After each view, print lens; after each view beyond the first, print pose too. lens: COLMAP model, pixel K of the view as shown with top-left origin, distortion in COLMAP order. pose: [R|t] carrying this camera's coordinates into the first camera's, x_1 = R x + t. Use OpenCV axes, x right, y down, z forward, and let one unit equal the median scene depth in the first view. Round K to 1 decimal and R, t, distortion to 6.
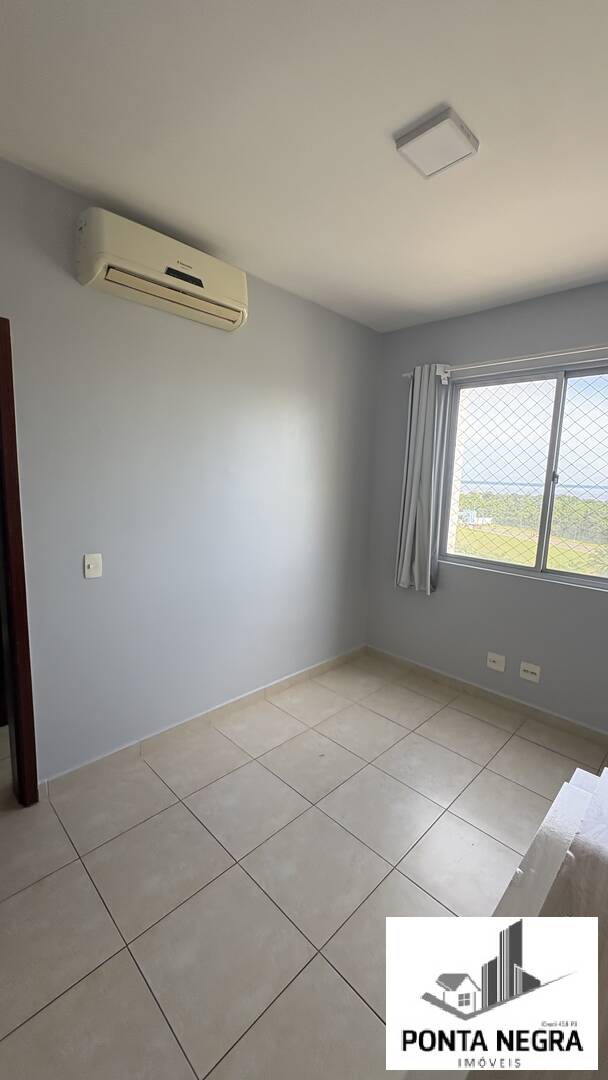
lens RADIAL K [[429.3, 0, 302.8], [0, 429.3, 540.0], [0, 0, 1]] dist [0.000151, -0.000020]
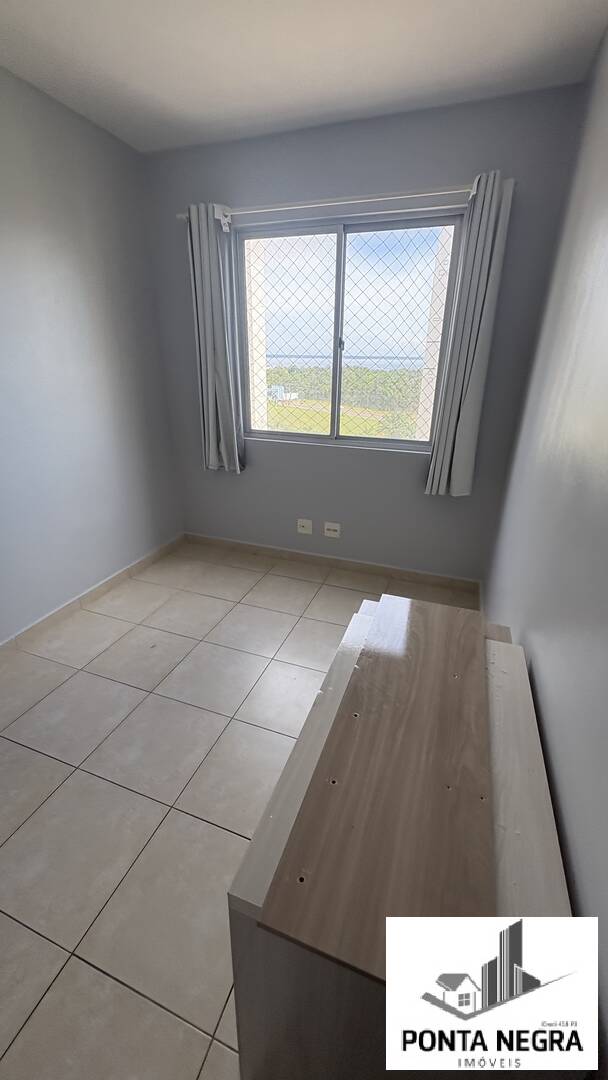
lens RADIAL K [[429.5, 0, 301.6], [0, 429.5, 539.9], [0, 0, 1]] dist [-0.000455, -0.000015]
pose [[0.910563, -0.186382, 0.368966, 0.029670], [0.083160, 0.956928, 0.278162, 0.009181], [-0.404918, -0.222601, 0.886843, 0.017692]]
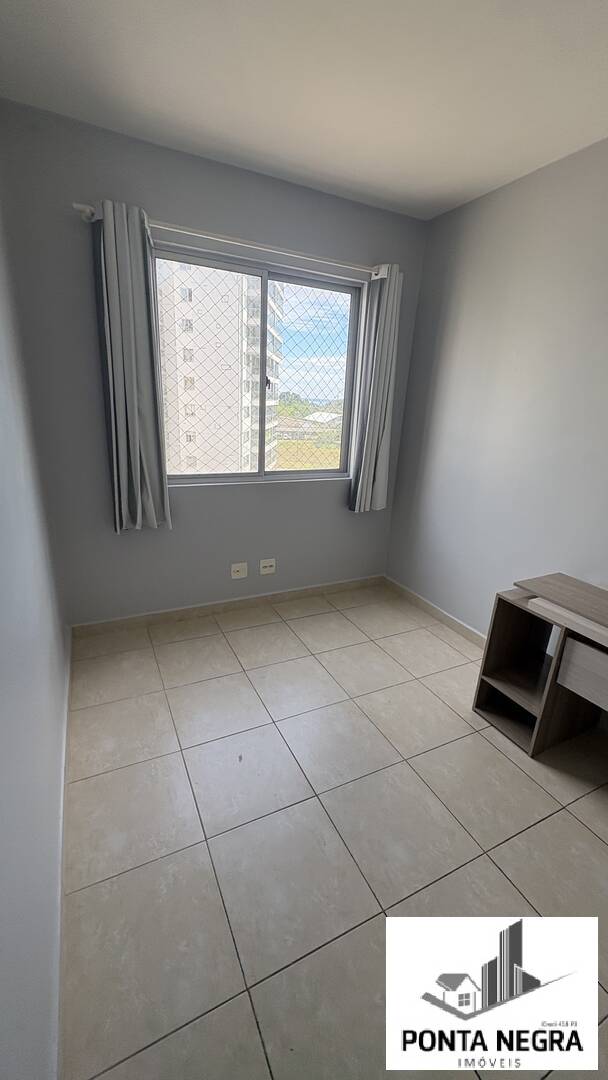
lens RADIAL K [[429.0, 0, 303.0], [0, 429.0, 539.9], [0, 0, 1]] dist [0.000947, 0.000175]
pose [[0.327875, -0.315311, 0.890549, -0.395862], [0.107359, 0.948987, 0.296475, -0.075697], [-0.938601, -0.001598, 0.345000, 0.507055]]
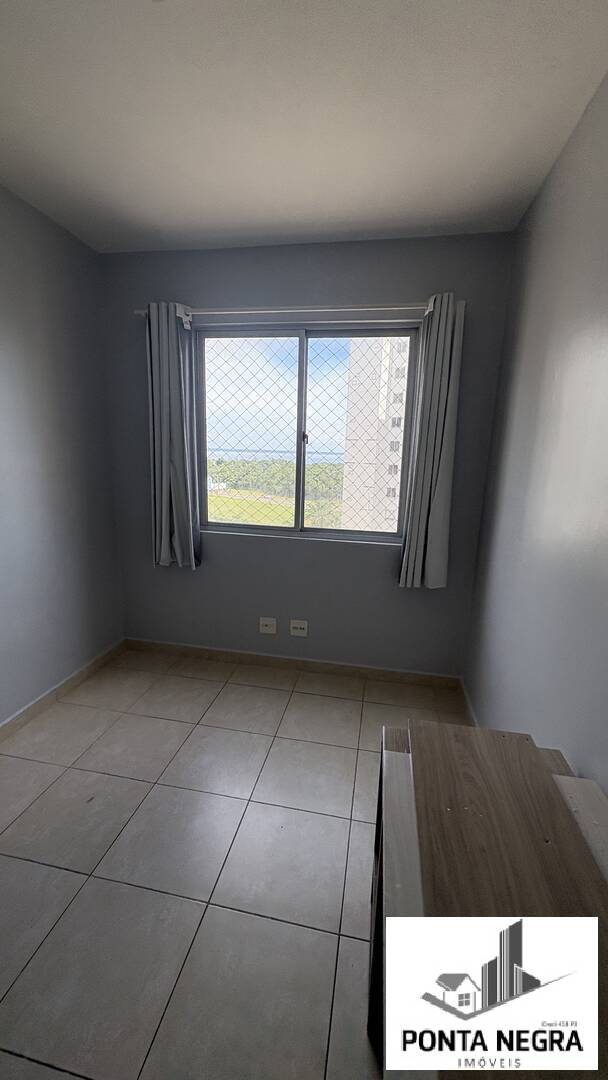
lens RADIAL K [[430.4, 0, 302.9], [0, 430.4, 539.4], [0, 0, 1]] dist [0.000298, 0.000060]
pose [[0.829339, -0.122964, 0.545048, -0.003050], [0.083905, 0.991830, 0.096090, -0.004080], [-0.552411, -0.033959, 0.832880, 0.130111]]
